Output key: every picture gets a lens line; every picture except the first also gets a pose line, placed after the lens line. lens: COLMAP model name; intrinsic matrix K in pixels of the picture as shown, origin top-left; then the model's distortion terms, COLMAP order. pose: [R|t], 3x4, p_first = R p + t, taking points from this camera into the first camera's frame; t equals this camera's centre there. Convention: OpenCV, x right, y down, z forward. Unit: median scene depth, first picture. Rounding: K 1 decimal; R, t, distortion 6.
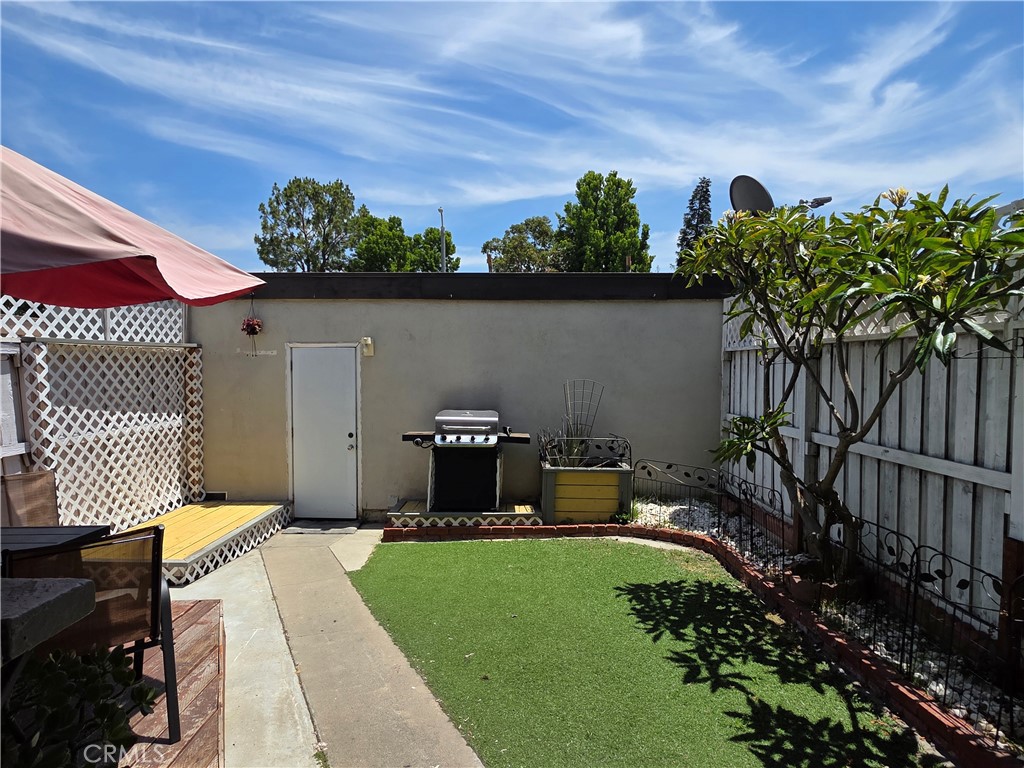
lens RADIAL K [[595.9, 0, 512.1], [0, 595.9, 382.5], [0, 0, 1]] dist [-0.007890, -0.004256]
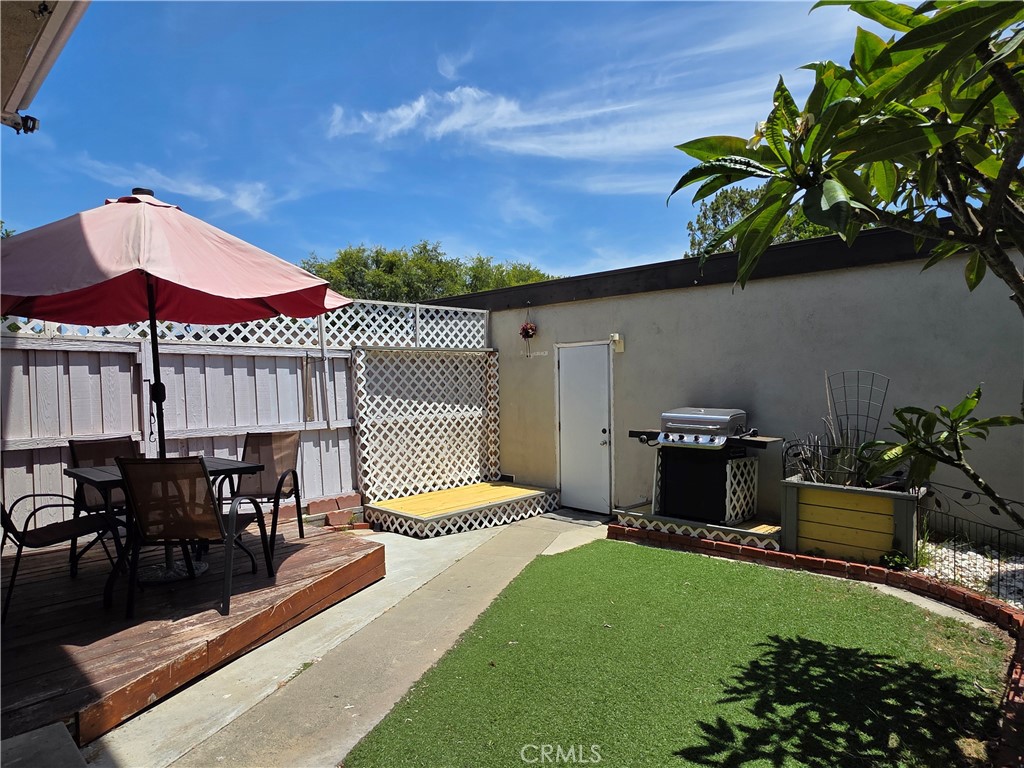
lens RADIAL K [[595.9, 0, 513.7], [0, 595.9, 385.6], [0, 0, 1]] dist [-0.007890, -0.004256]
pose [[0.726944, -0.007301, -0.686658, 0.347102], [-0.006172, 0.999834, -0.017165, 0.032521], [0.686669, 0.016716, 0.726778, 0.168747]]
